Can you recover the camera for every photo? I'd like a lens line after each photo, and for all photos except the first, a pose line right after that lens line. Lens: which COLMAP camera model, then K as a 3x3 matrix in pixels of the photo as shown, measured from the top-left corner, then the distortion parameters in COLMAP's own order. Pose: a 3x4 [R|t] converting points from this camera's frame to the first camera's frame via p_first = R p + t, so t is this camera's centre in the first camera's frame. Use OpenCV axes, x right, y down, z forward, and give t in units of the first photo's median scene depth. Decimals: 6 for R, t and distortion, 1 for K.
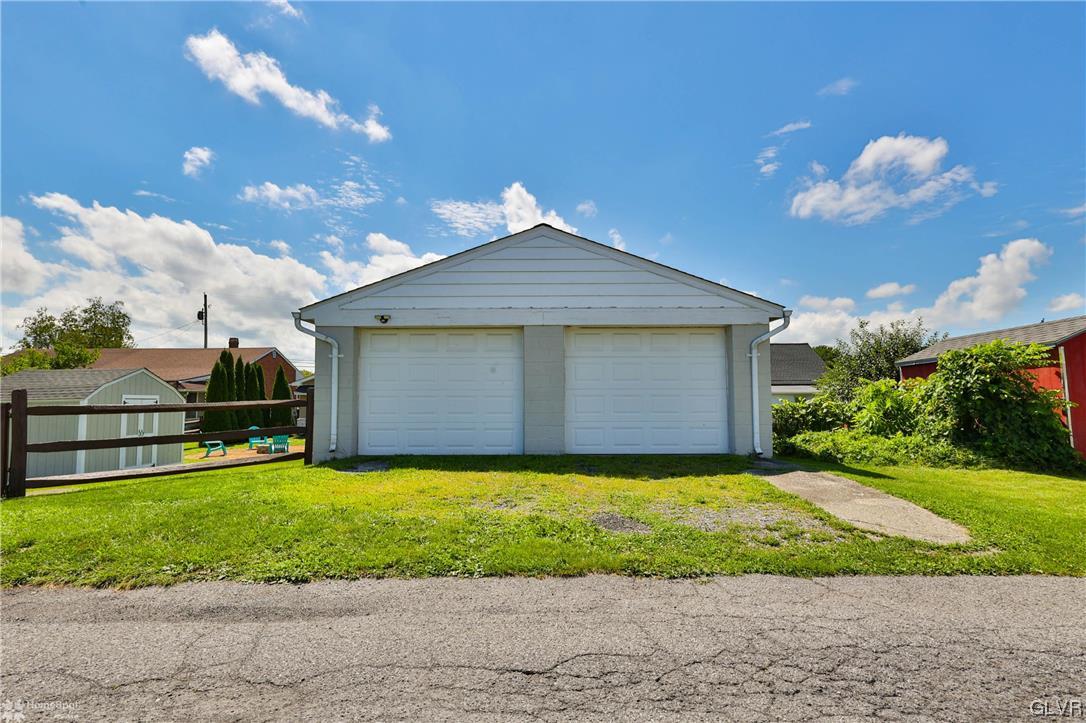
lens RADIAL K [[539.2, 0, 543.0], [0, 539.2, 360.6], [0, 0, 1]] dist [0.002990, 0.000437]
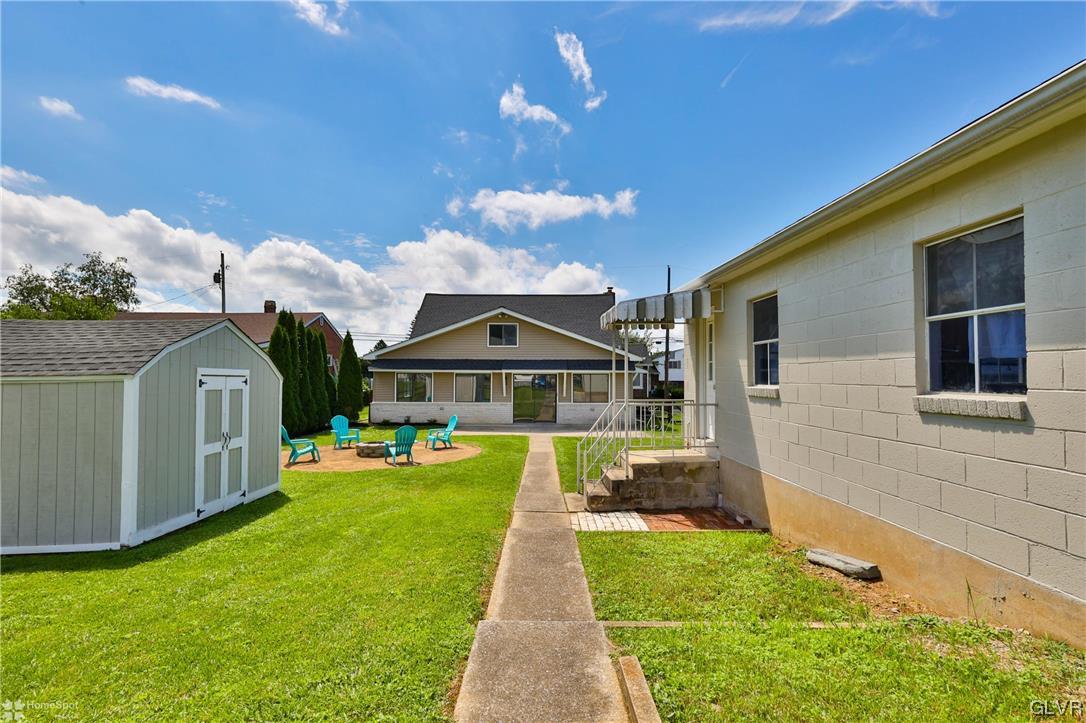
lens RADIAL K [[539.2, 0, 542.9], [0, 539.2, 363.2], [0, 0, 1]] dist [0.002990, 0.000437]
pose [[0.999905, 0.006650, 0.012094, -0.147907], [-0.007182, 0.998982, 0.044532, 0.010841], [-0.011786, -0.044615, 0.998935, 0.156107]]
